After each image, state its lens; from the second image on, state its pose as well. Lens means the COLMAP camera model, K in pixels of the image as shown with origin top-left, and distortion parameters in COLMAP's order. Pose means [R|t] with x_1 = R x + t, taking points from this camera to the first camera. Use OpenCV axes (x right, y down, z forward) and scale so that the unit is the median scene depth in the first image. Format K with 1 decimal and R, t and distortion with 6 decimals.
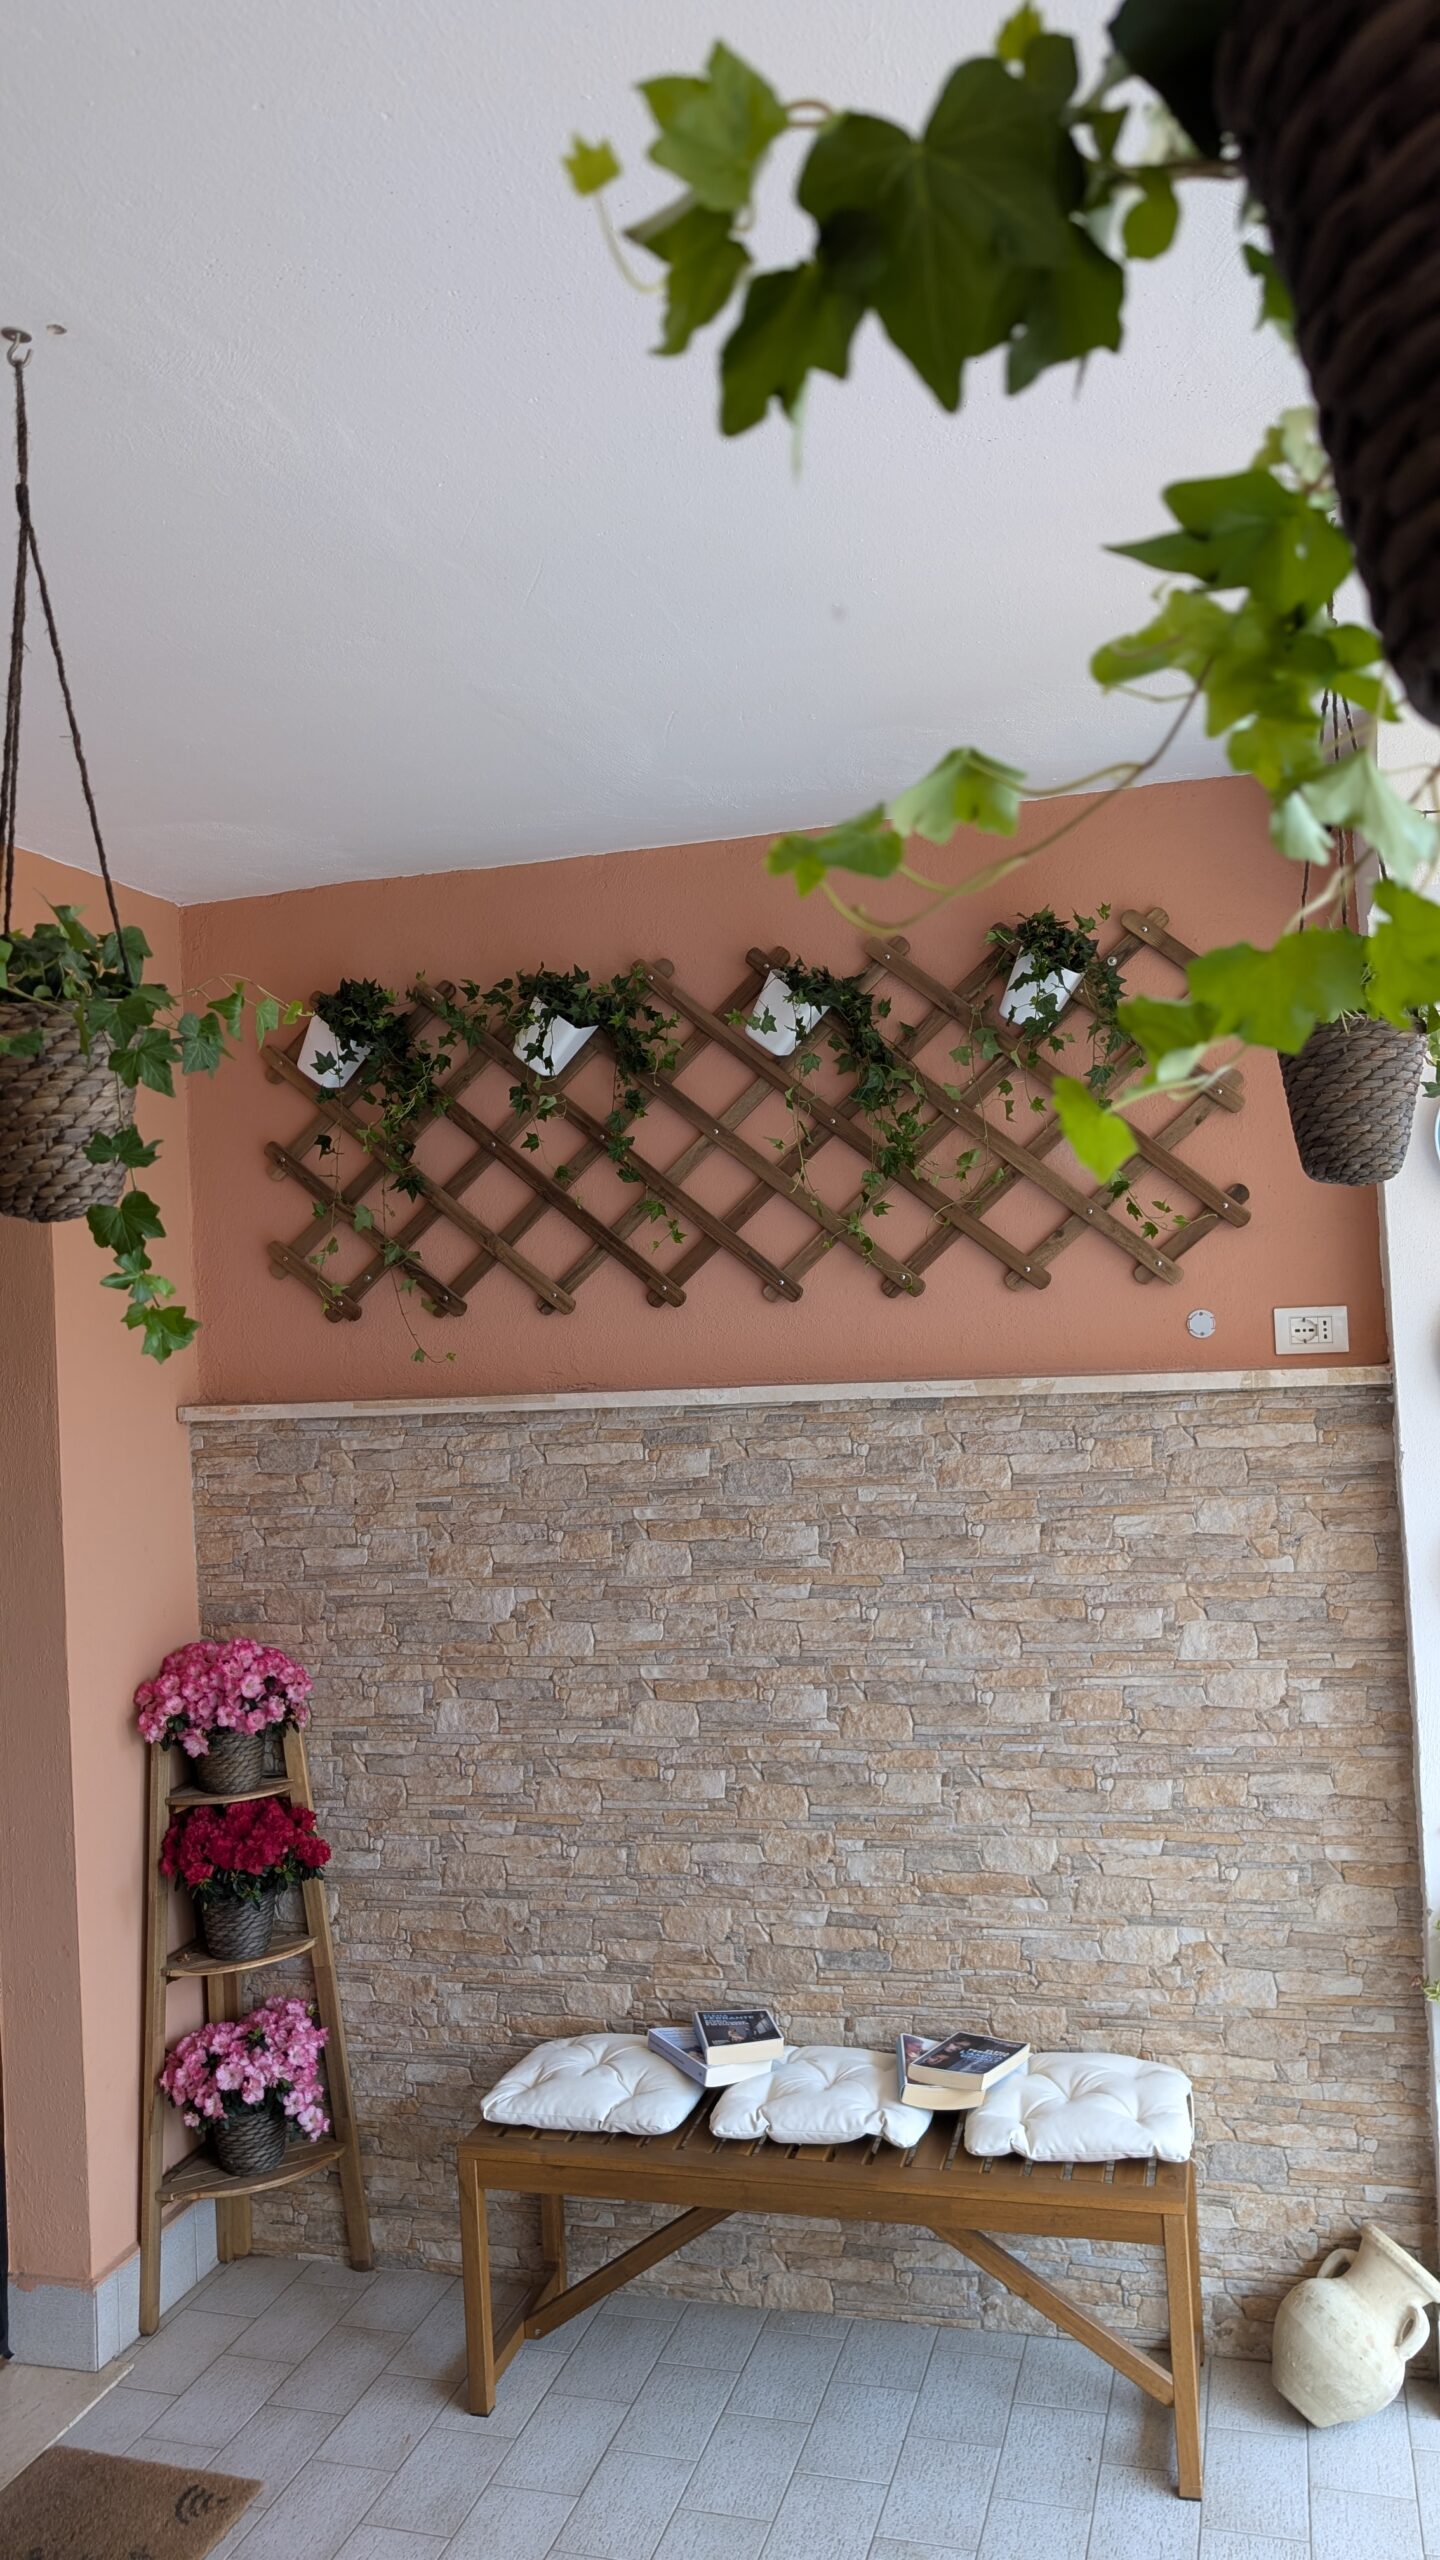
lens RADIAL K [[1849.7, 0, 720.0], [0, 1849.7, 1280.0], [0, 0, 1]] dist [0.012527, -0.029830]
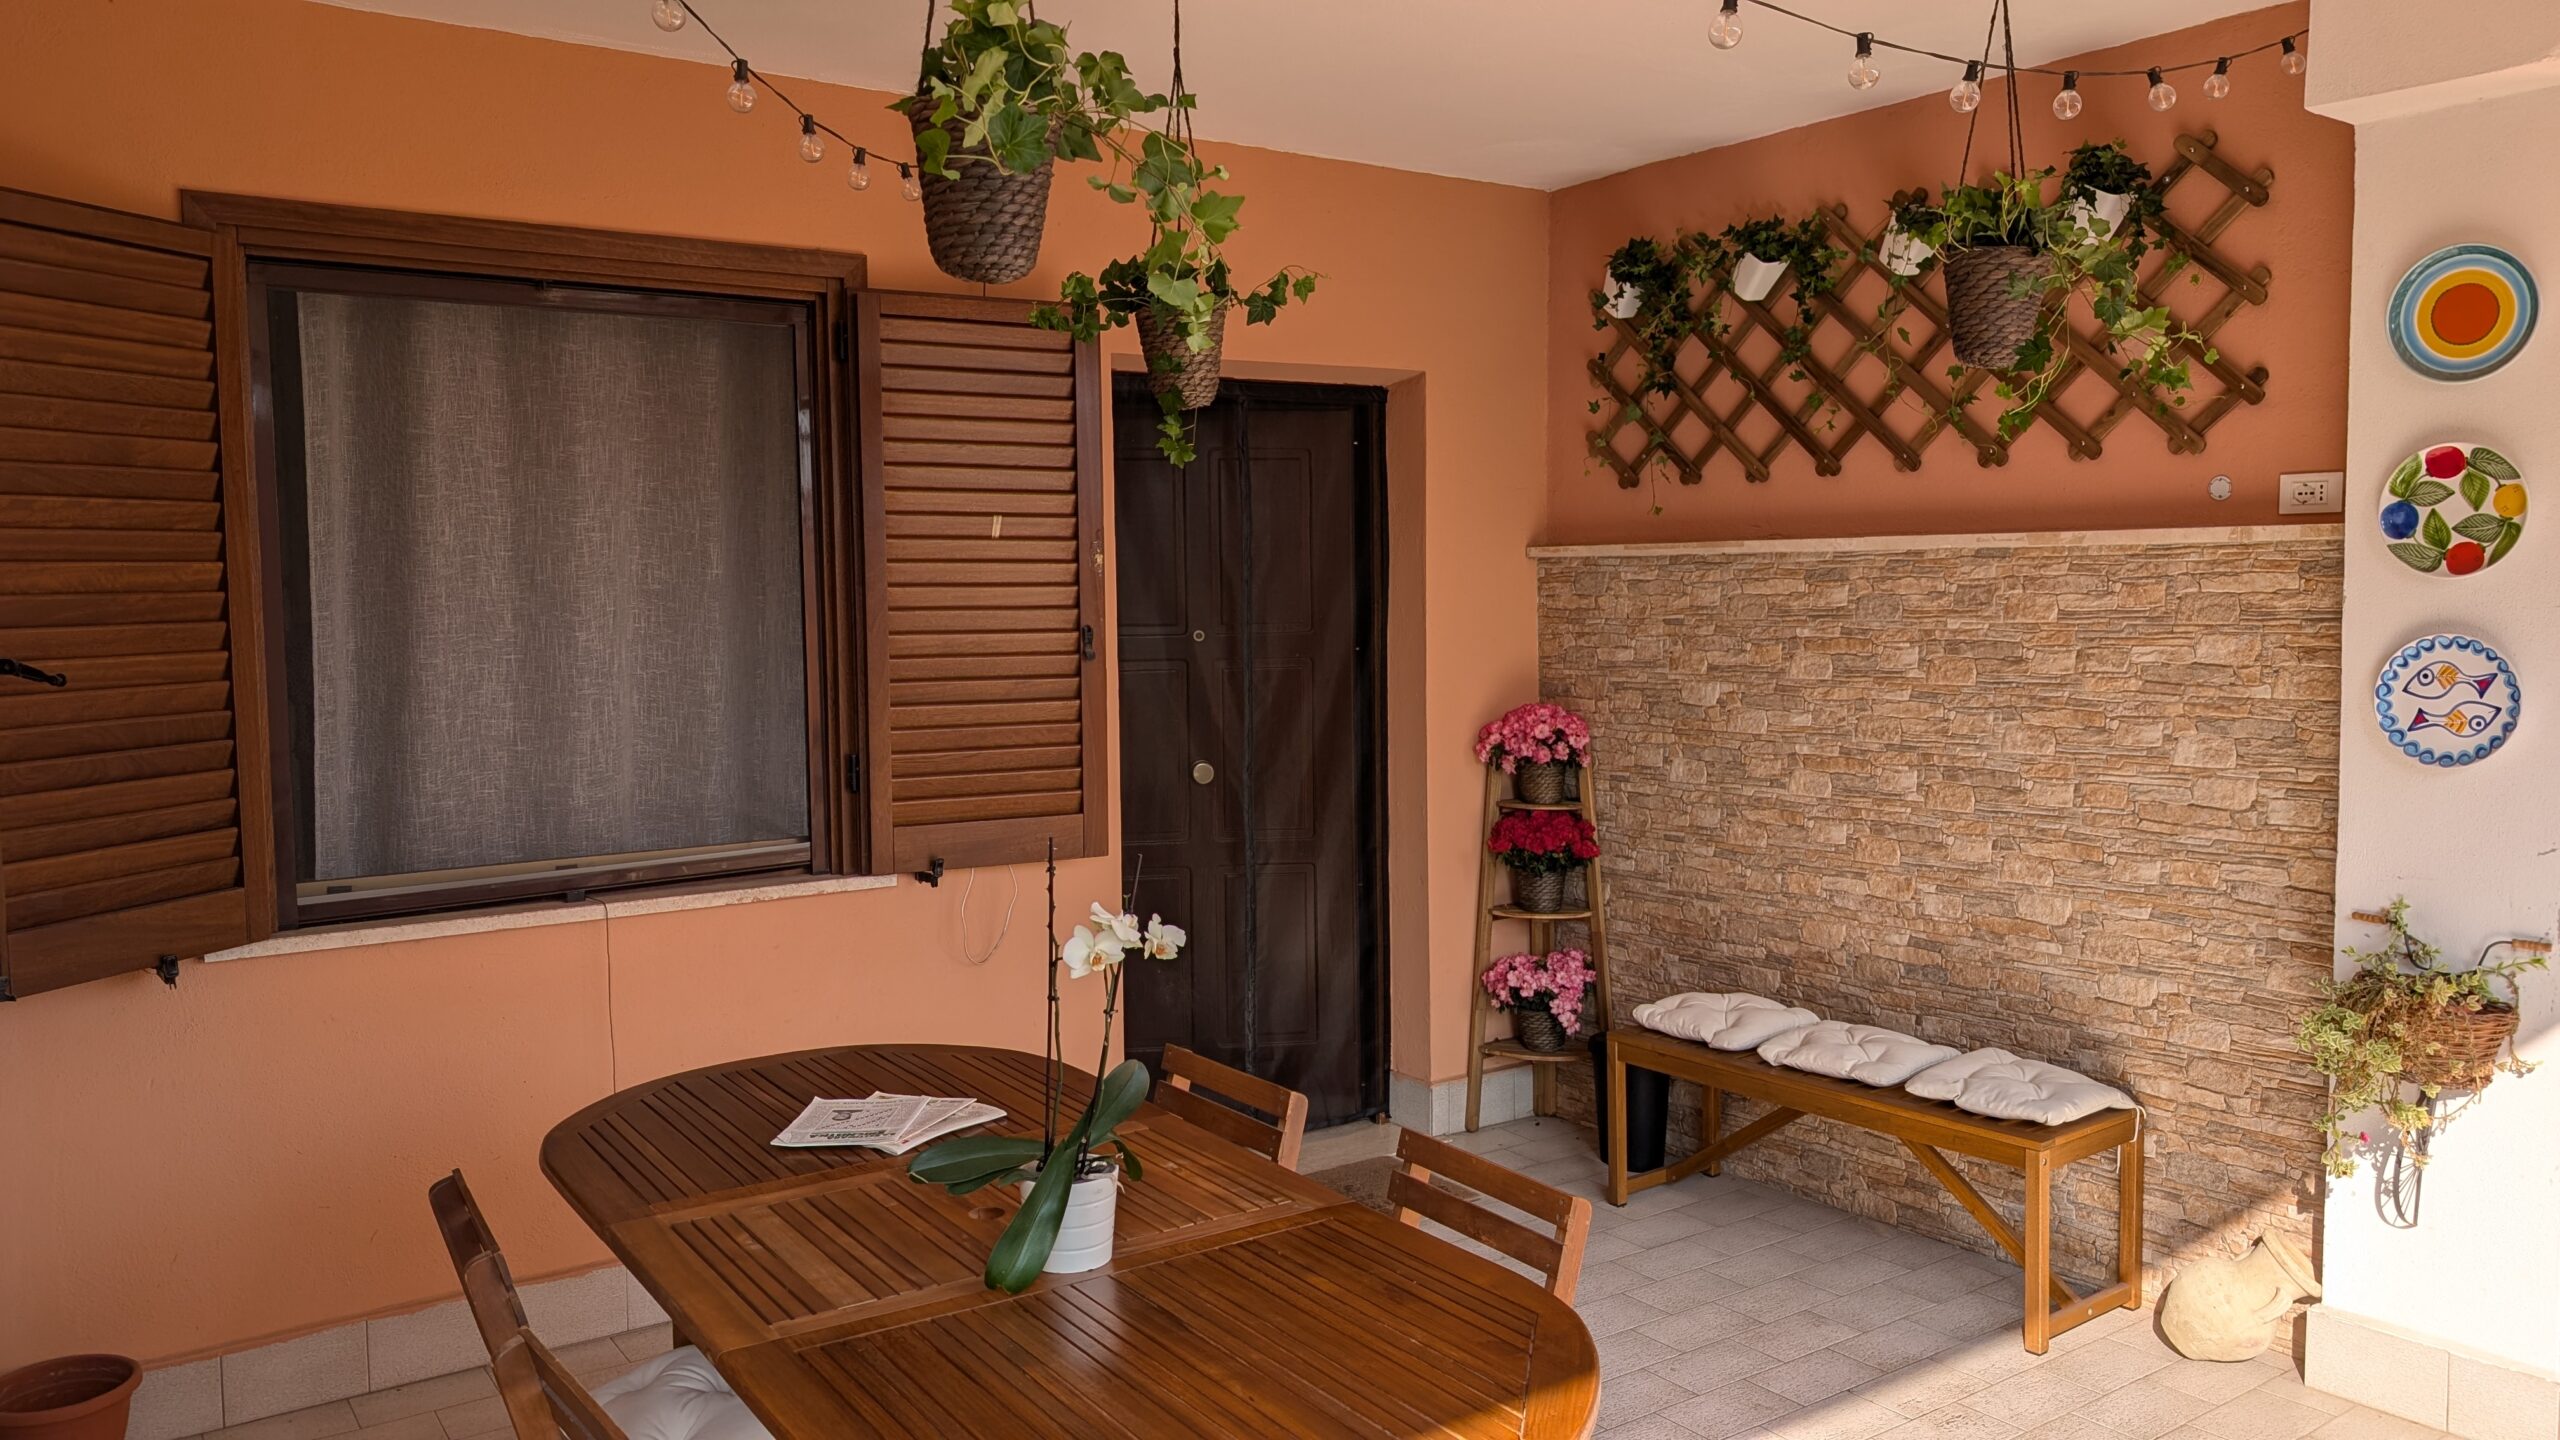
lens RADIAL K [[1849.7, 0, 1280.0], [0, 1849.7, 720.0], [0, 0, 1]] dist [0.012527, -0.029830]
pose [[0.782137, 0.081040, -0.617815, 0.505868], [-0.003219, 0.992019, 0.126050, 0.022142], [0.623099, -0.096600, 0.776155, -0.290874]]
